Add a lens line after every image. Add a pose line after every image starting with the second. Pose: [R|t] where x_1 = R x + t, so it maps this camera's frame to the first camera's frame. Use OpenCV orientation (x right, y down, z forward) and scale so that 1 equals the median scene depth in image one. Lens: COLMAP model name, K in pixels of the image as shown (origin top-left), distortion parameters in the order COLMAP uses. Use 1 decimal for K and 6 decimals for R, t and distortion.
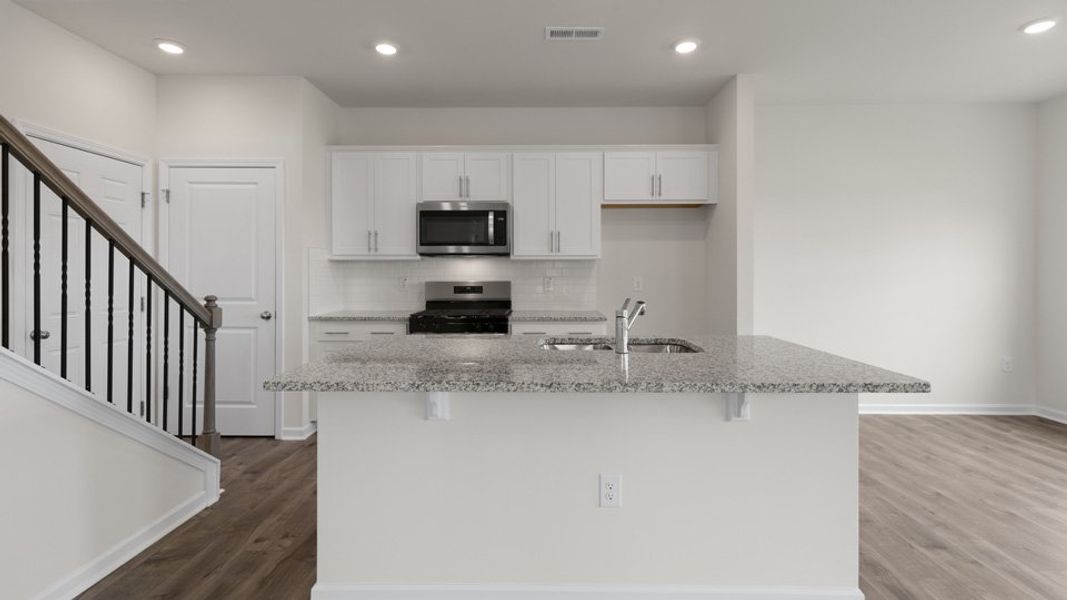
lens RADIAL K [[487.1, 0, 540.1], [0, 487.1, 276.2], [0, 0, 1]] dist [0.012694, -0.006397]
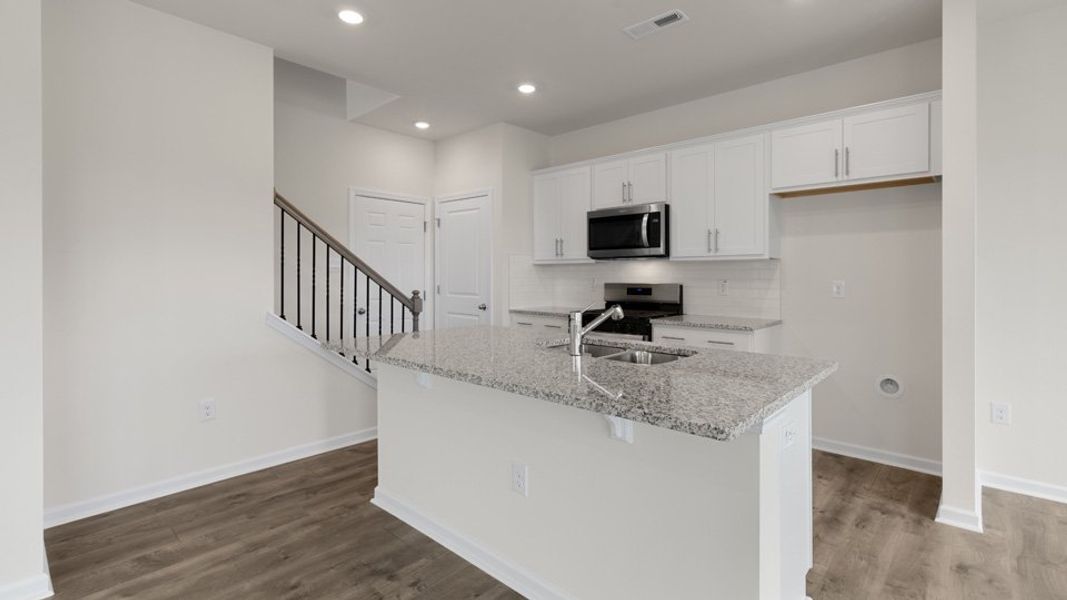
lens RADIAL K [[487.1, 0, 540.1], [0, 487.1, 276.2], [0, 0, 1]] dist [0.012694, -0.006397]
pose [[0.744304, 0.002688, -0.667836, 0.412262], [-0.004506, 0.999989, -0.000997, -0.002132], [0.667826, 0.003752, 0.744308, 0.106049]]
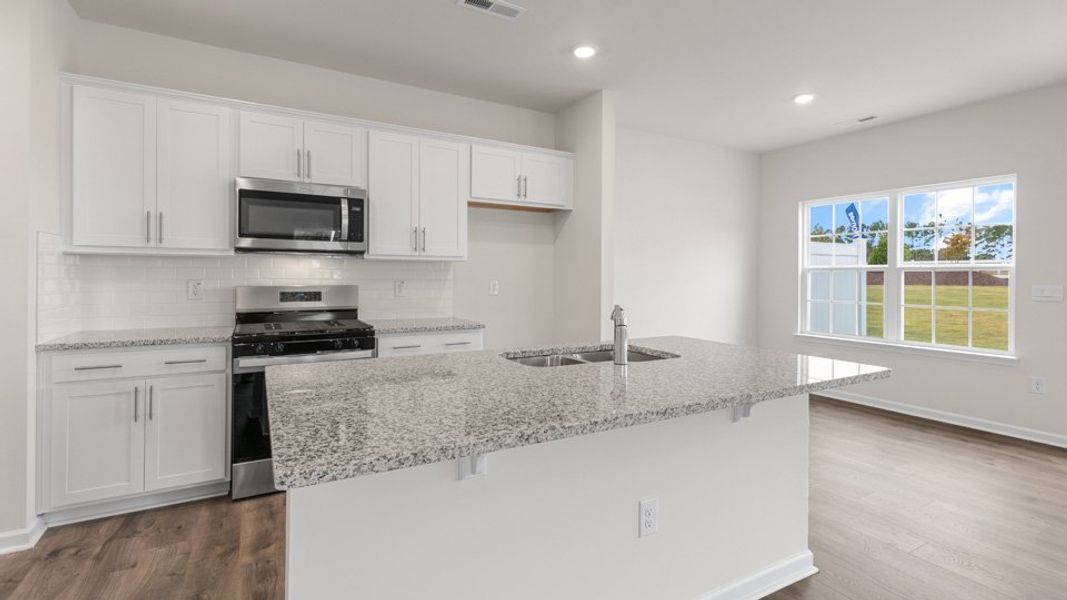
lens RADIAL K [[487.1, 0, 540.1], [0, 487.1, 276.2], [0, 0, 1]] dist [0.012694, -0.006397]
pose [[0.862810, 0.006531, 0.505487, -0.229787], [-0.004834, 0.999977, -0.004669, -0.002983], [-0.505506, 0.001585, 0.862822, 0.143936]]
